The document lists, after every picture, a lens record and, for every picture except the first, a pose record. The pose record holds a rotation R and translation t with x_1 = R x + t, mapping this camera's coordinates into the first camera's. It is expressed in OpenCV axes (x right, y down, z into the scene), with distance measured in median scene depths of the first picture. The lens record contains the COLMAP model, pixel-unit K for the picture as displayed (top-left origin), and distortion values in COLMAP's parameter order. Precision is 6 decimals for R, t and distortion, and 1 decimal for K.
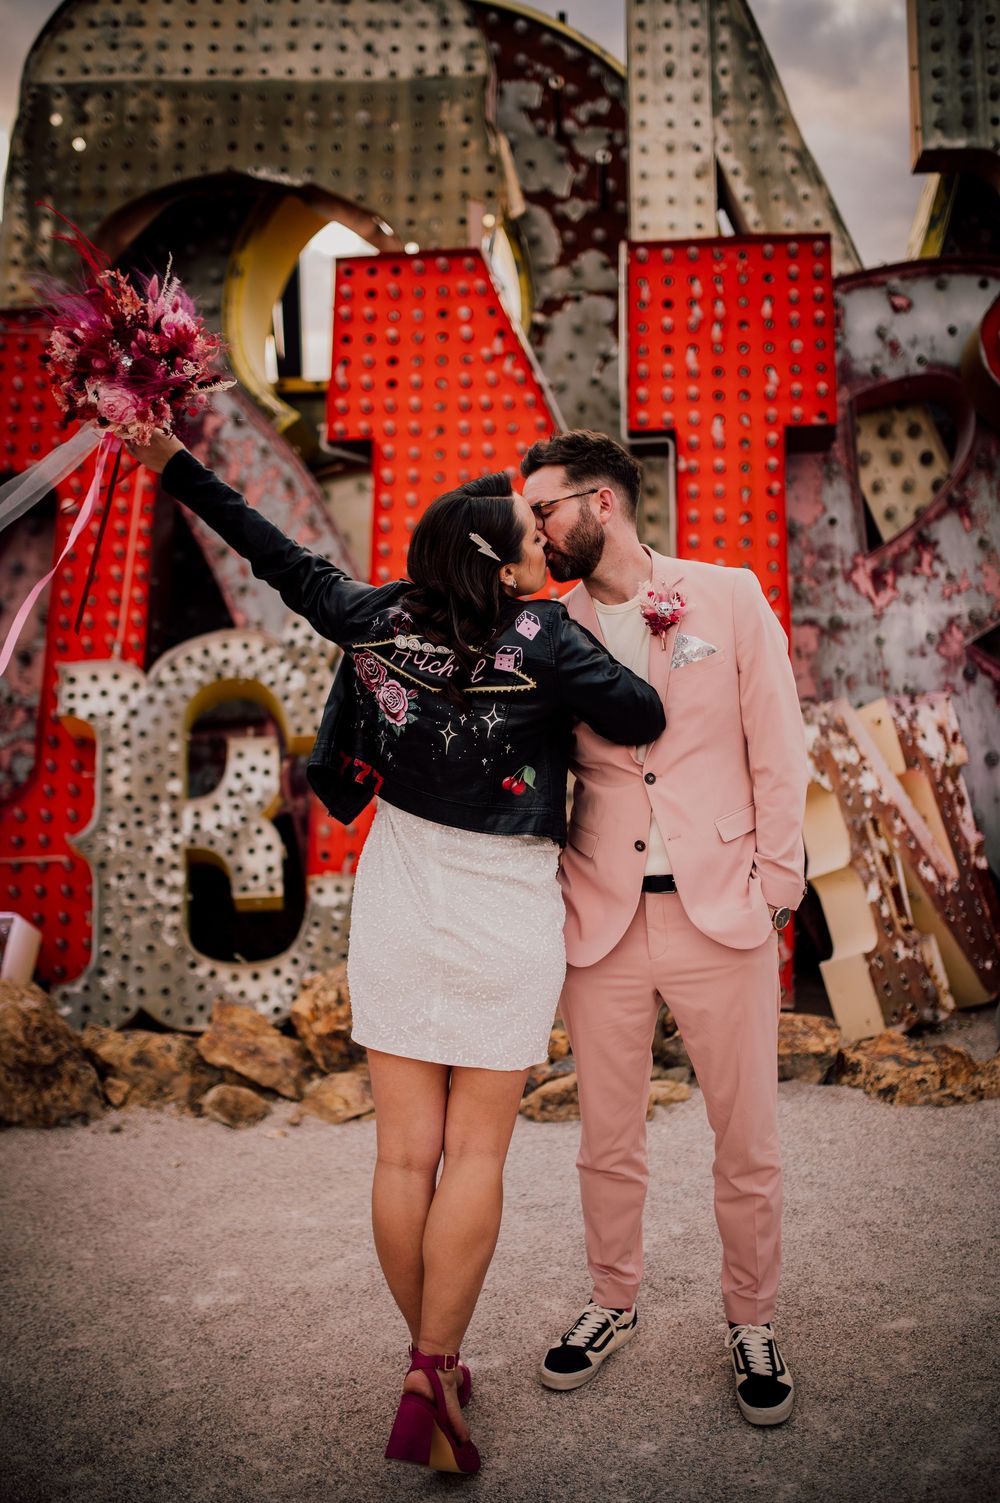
lens RADIAL K [[1414.3, 0, 500.0], [0, 1414.3, 751.5], [0, 0, 1]] dist [-0.061374, 0.090334]
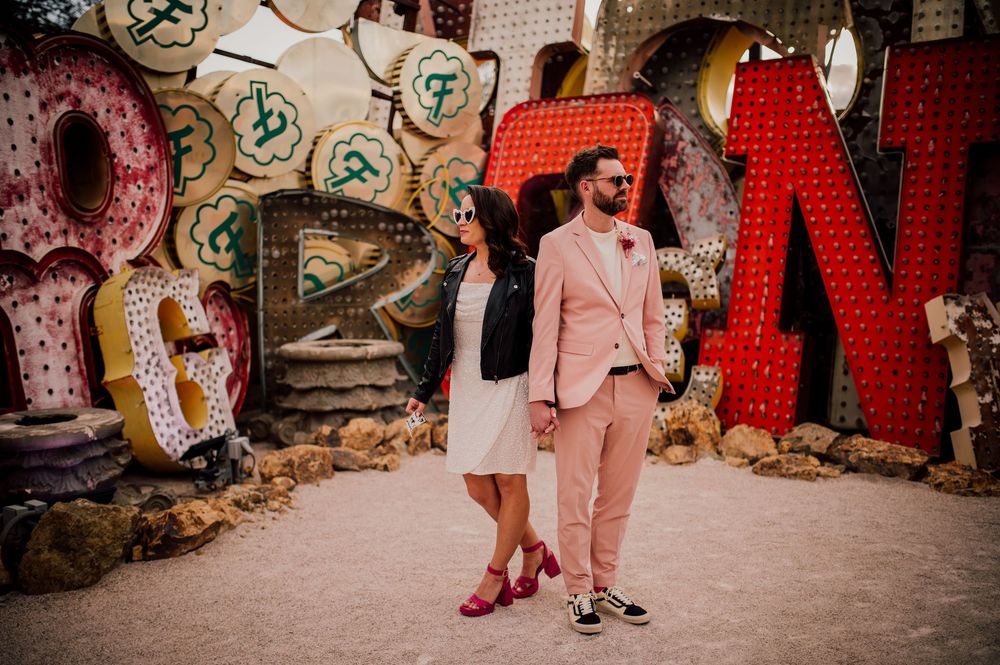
lens RADIAL K [[941.0, 0, 500.0], [0, 941.0, 332.5], [0, 0, 1]] dist [-0.061374, 0.090334]
pose [[0.878954, 0.064901, -0.472469, 0.246460], [-0.065626, 0.997732, 0.014966, 0.034028], [0.472369, 0.017852, 0.881220, -0.335228]]
